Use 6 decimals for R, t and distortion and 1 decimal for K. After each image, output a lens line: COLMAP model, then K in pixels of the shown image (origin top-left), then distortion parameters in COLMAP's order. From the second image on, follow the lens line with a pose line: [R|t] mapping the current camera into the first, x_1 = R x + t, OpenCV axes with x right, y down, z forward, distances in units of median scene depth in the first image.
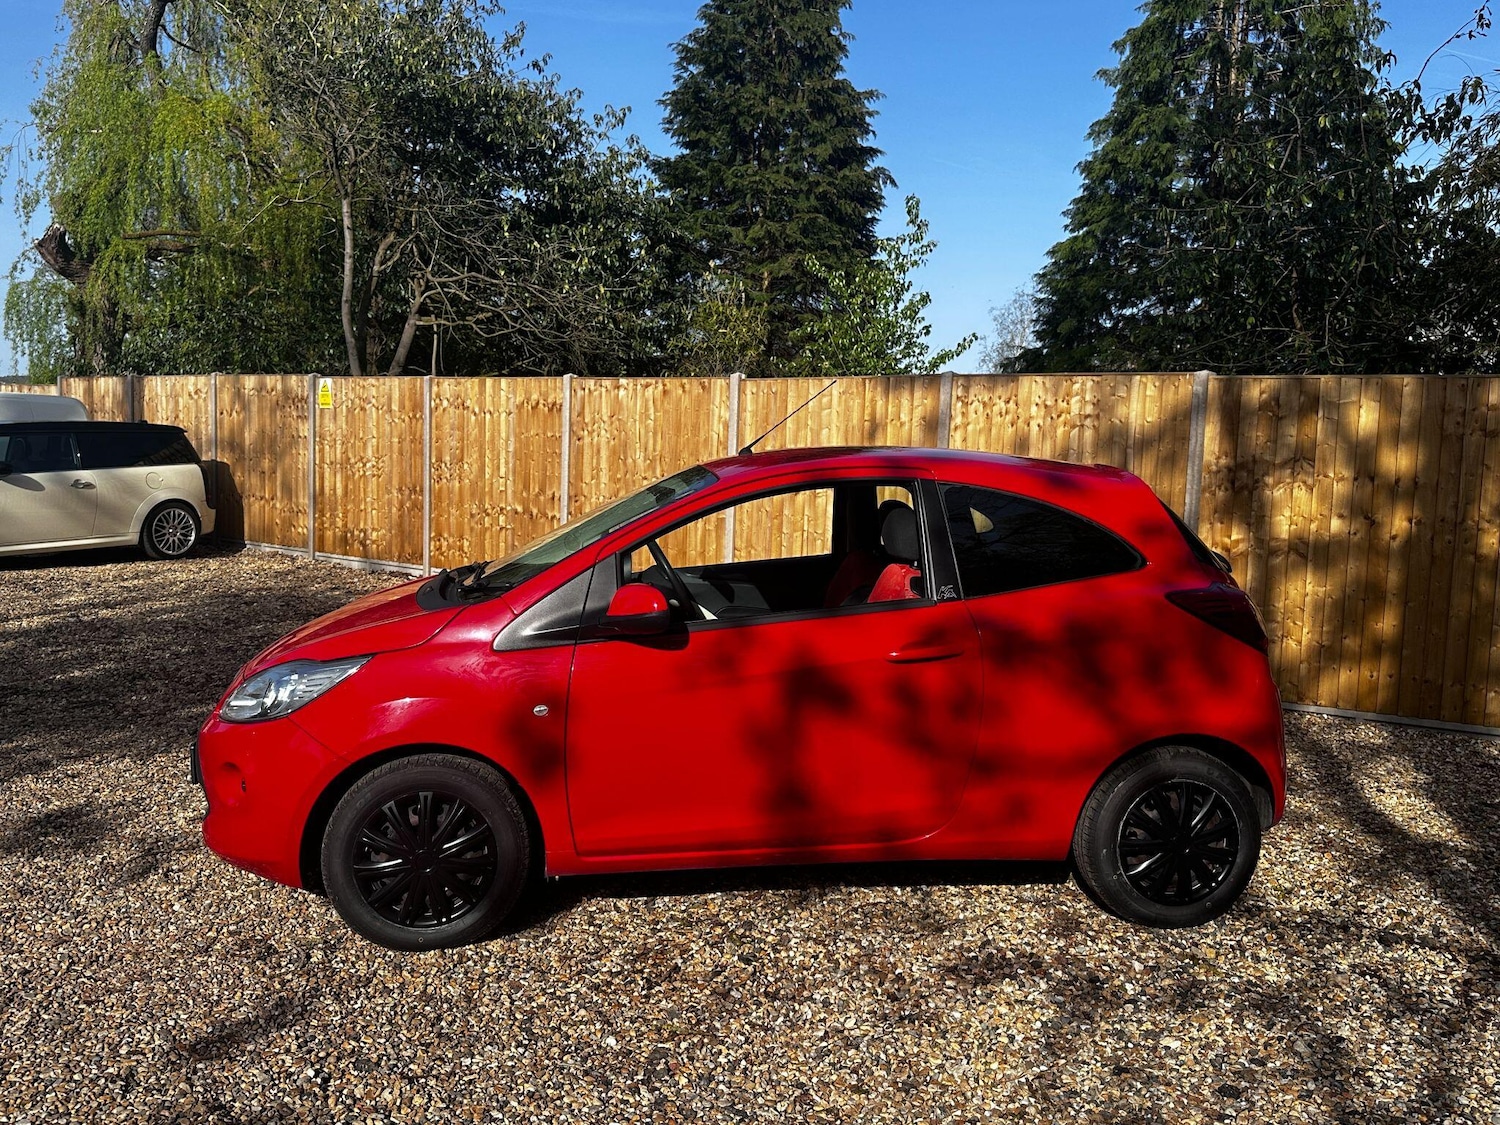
lens RADIAL K [[1272.2, 0, 753.2], [0, 1272.2, 555.6], [0, 0, 1]] dist [0.155515, -0.271014]
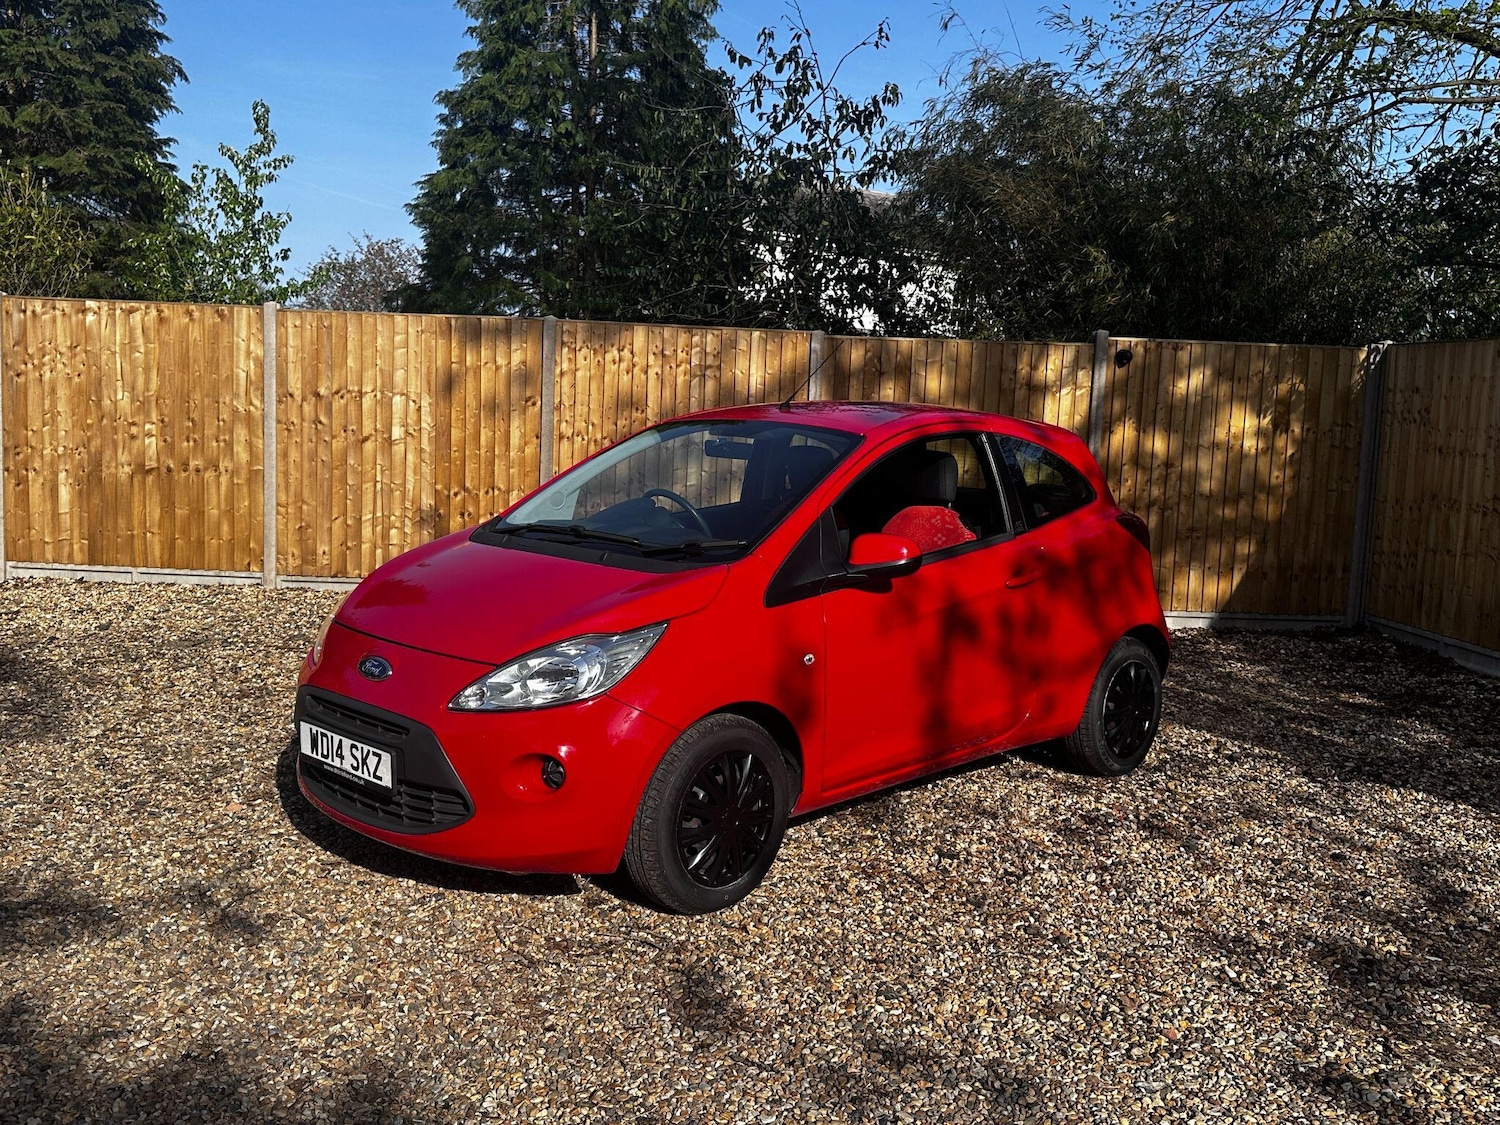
lens RADIAL K [[1343.2, 0, 755.6], [0, 1343.2, 554.4], [0, 0, 1]] dist [0.185416, -0.399291]
pose [[0.797806, -0.066769, 0.599205, -0.290740], [0.041227, 0.997564, 0.056267, -0.009704], [-0.601503, -0.020186, 0.798616, 0.049950]]
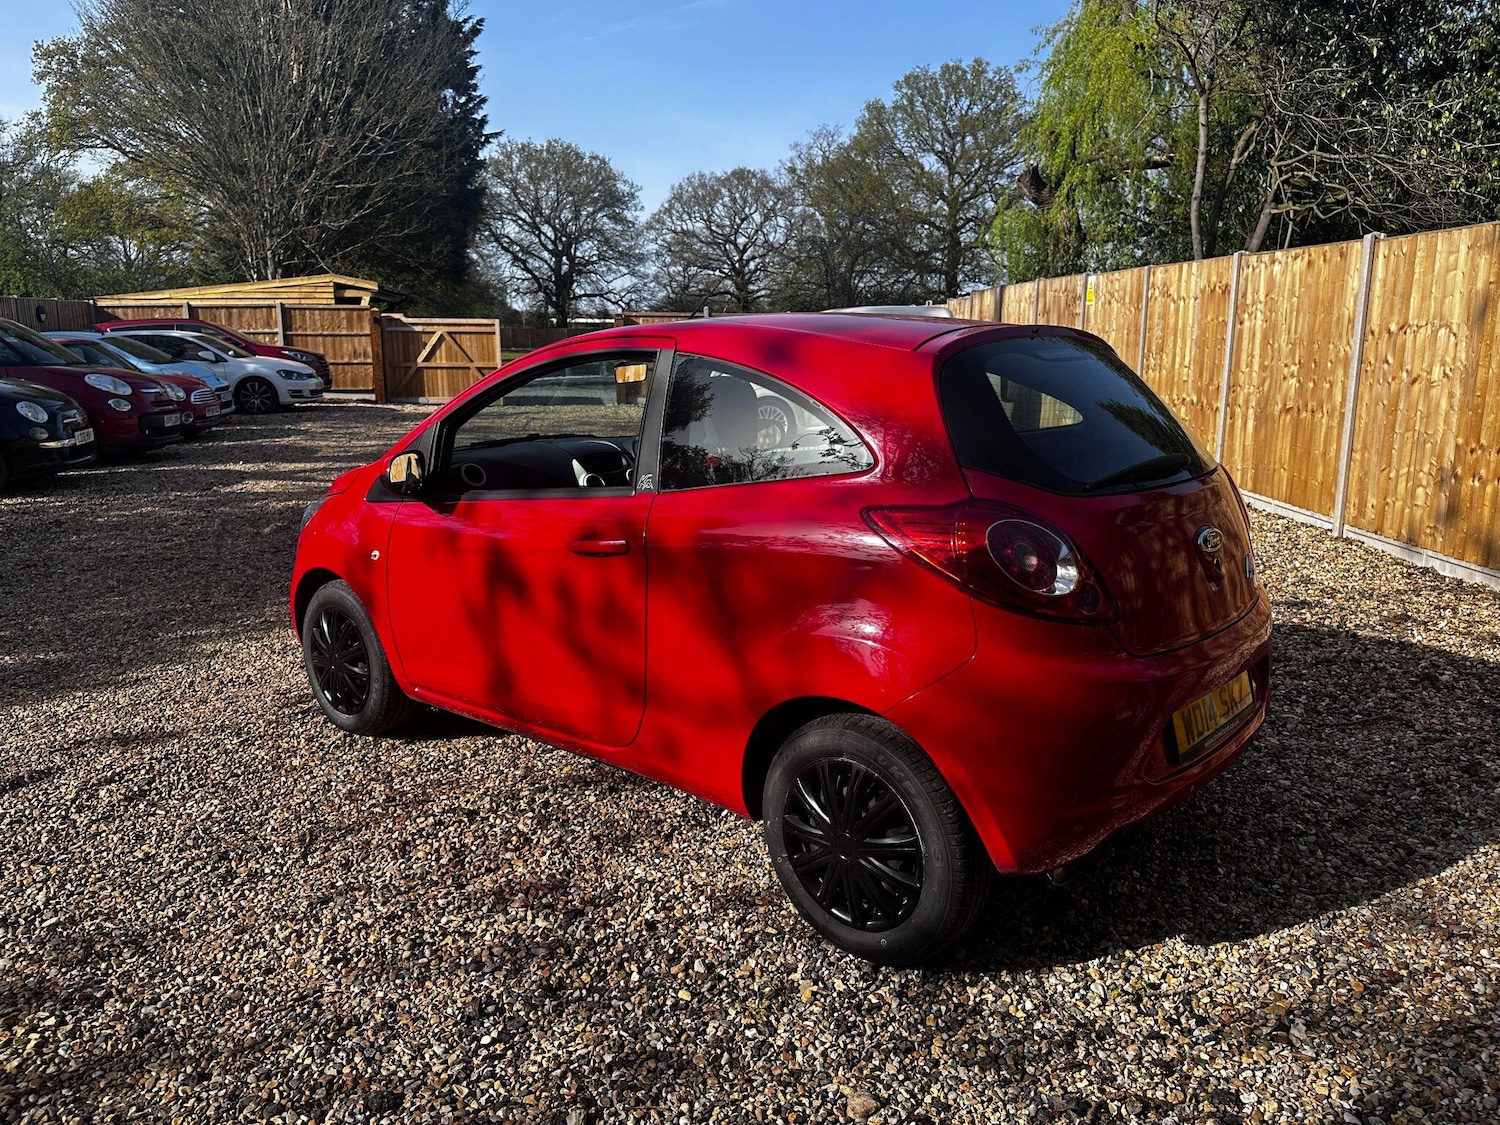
lens RADIAL K [[1121.6, 0, 750.0], [0, 1121.6, 562.5], [0, 0, 1]] dist [0.083060, -0.135481]
pose [[0.637049, 0.125224, -0.760584, 0.282165], [-0.047305, 0.991207, 0.123573, -0.005132], [0.769370, -0.042743, 0.637372, 0.206584]]
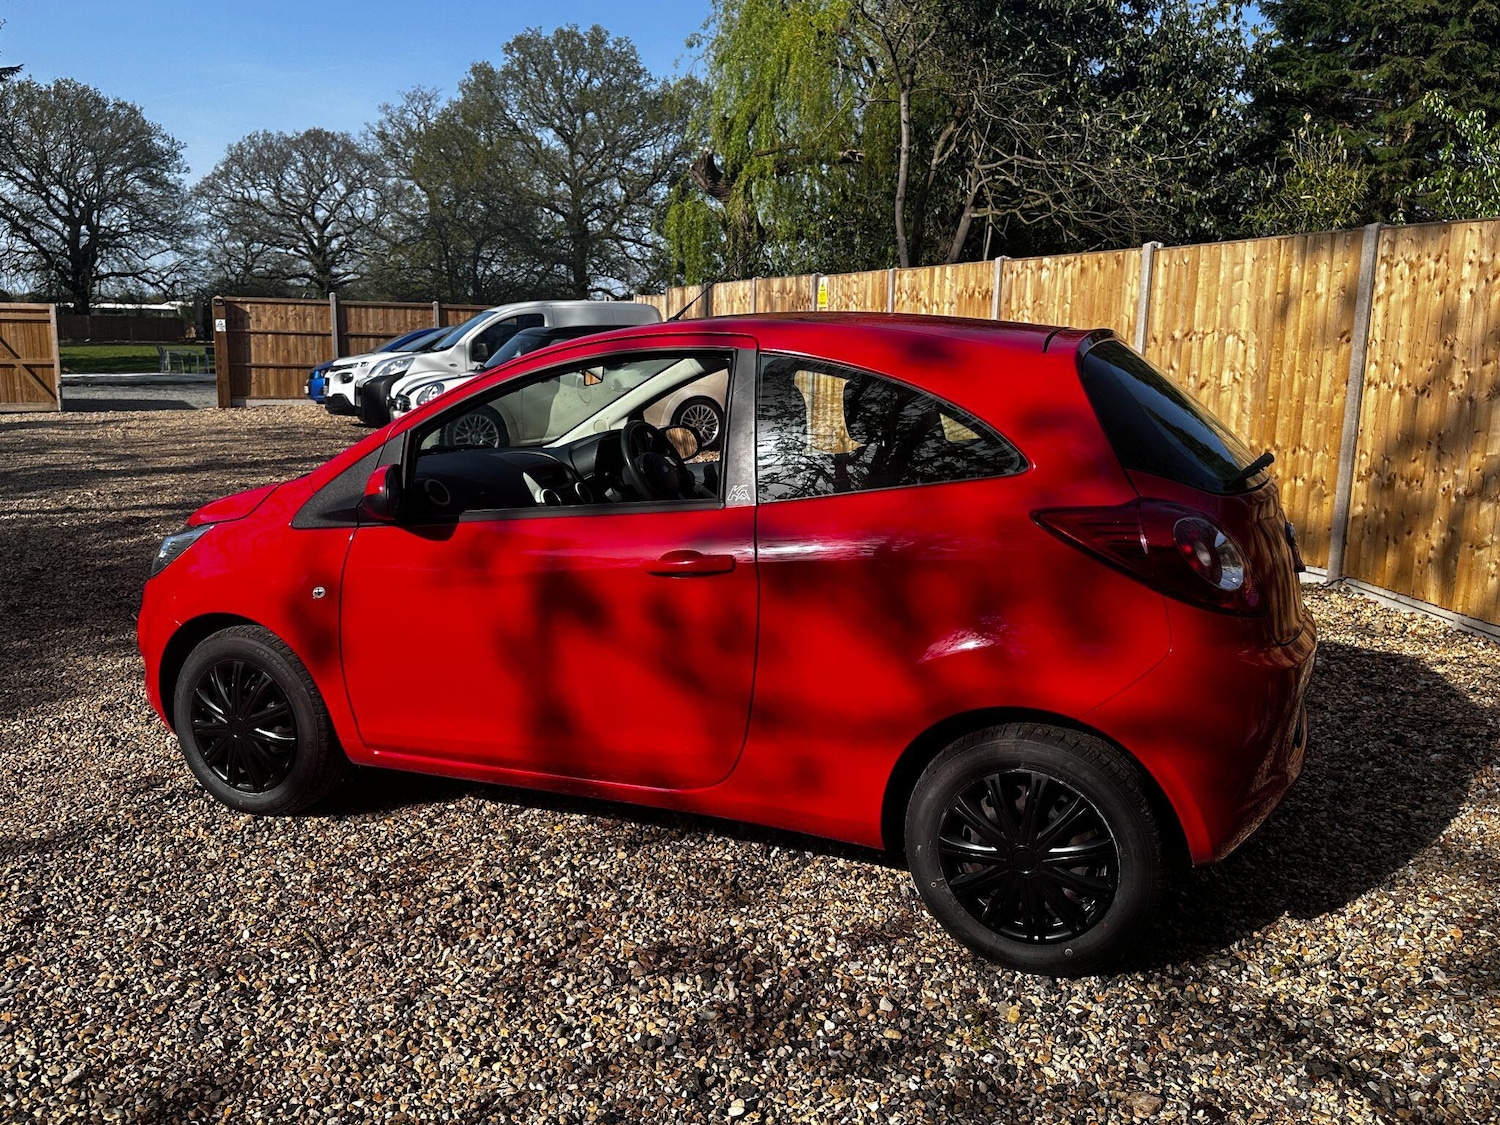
lens RADIAL K [[1282.5, 0, 750.0], [0, 1282.5, 562.5], [0, 0, 1]] dist [0.093540, -0.162451]
pose [[0.845000, 0.077371, -0.529139, 0.210166], [-0.035958, 0.995459, 0.088134, 0.000370], [0.533556, -0.055447, 0.843945, 0.119927]]
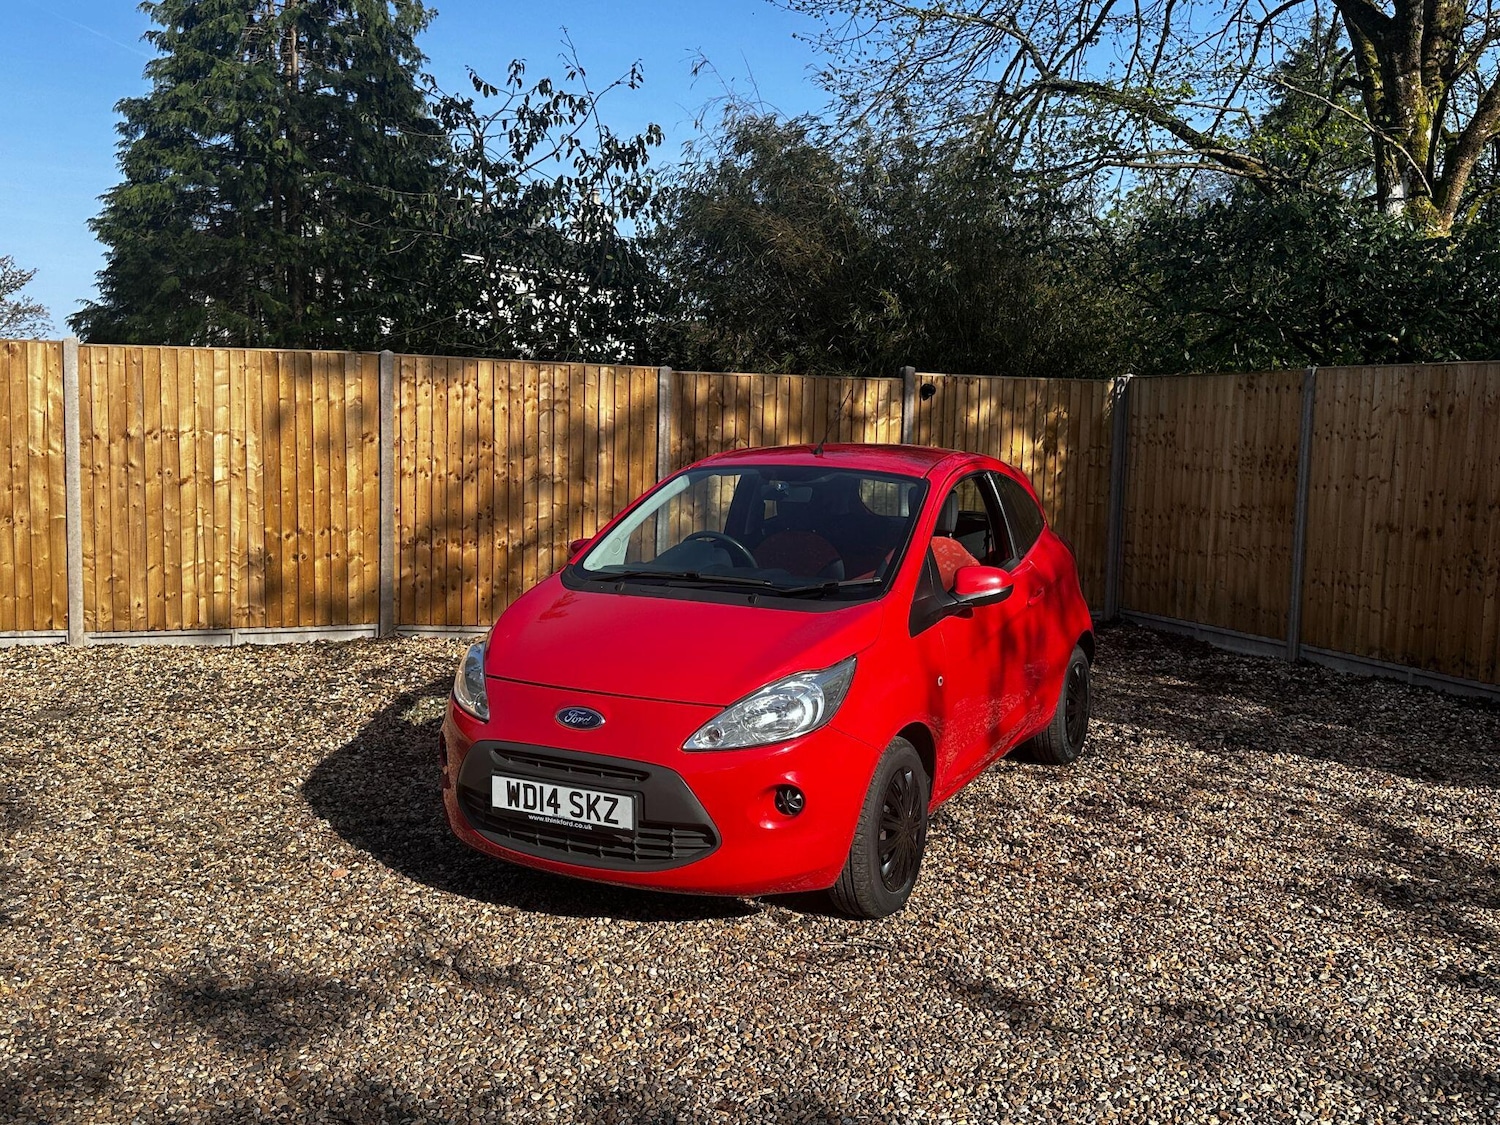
lens RADIAL K [[1343.2, 0, 755.6], [0, 1343.2, 554.4], [0, 0, 1]] dist [0.185416, -0.399291]
pose [[0.582501, -0.092545, 0.807544, -0.427932], [0.069525, 0.995529, 0.063939, -0.029429], [-0.809851, 0.018900, 0.586331, 0.137626]]
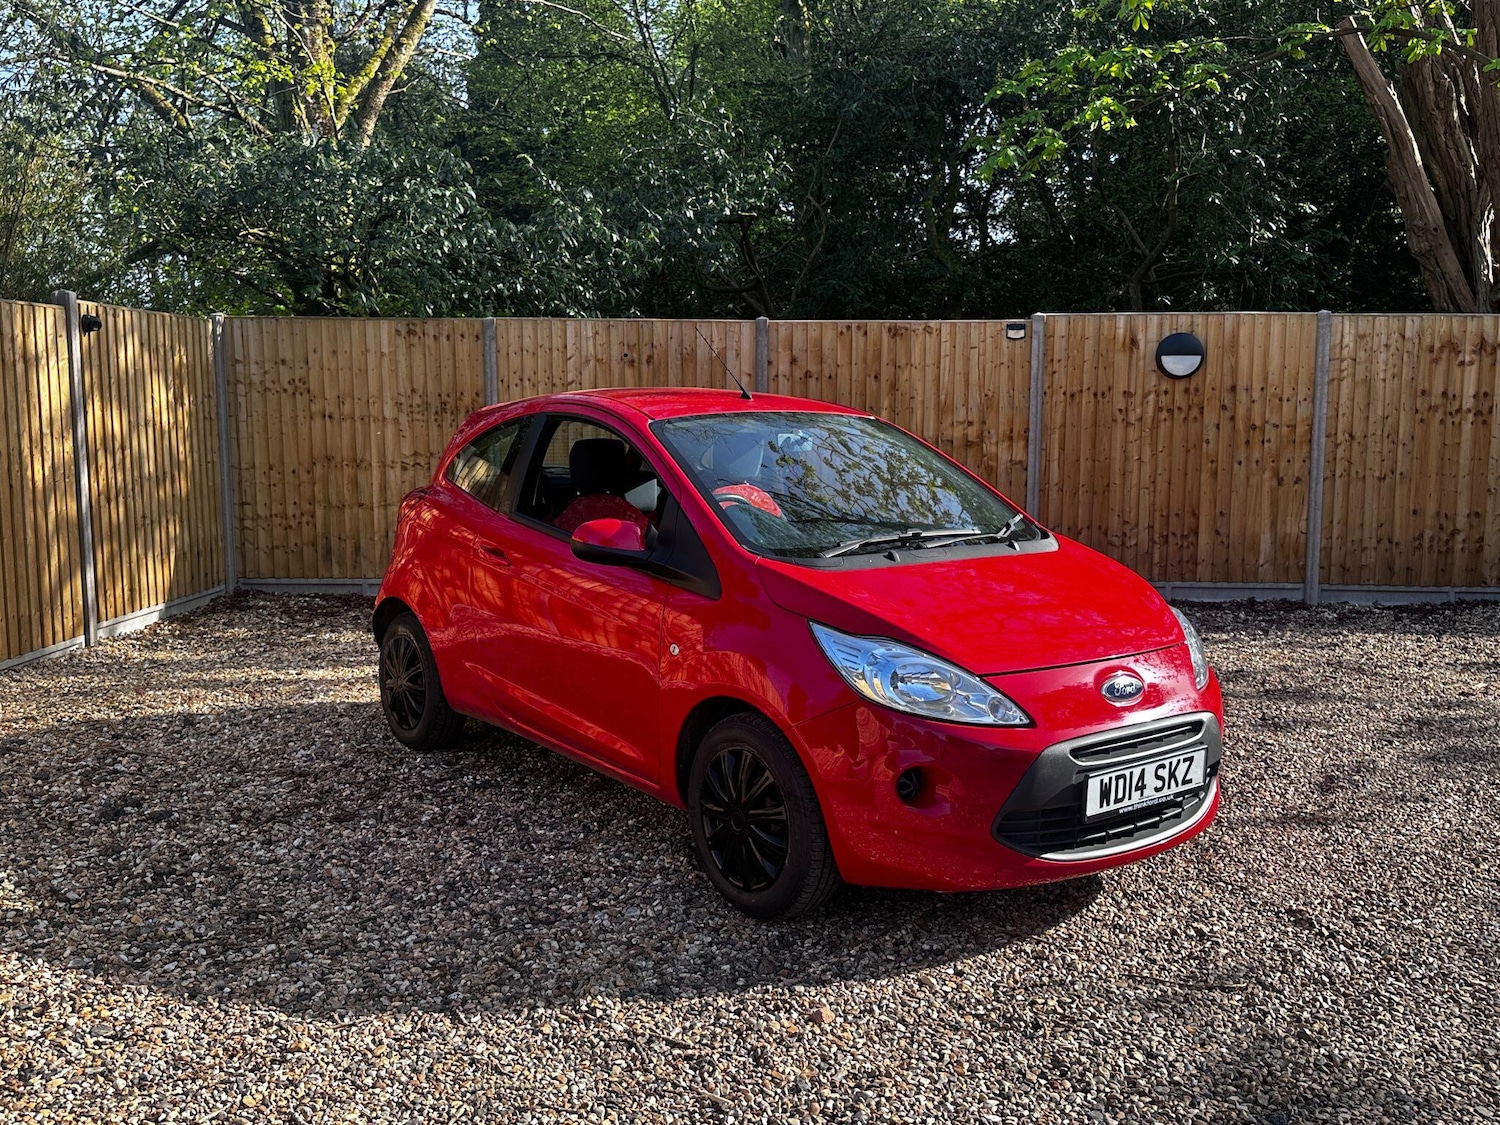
lens RADIAL K [[1343.2, 0, 755.6], [0, 1343.2, 554.4], [0, 0, 1]] dist [0.185416, -0.399291]
pose [[-0.492597, -0.127032, 0.860936, -0.399236], [0.062735, 0.981532, 0.180721, -0.062975], [-0.867994, 0.143033, -0.475530, 0.633638]]
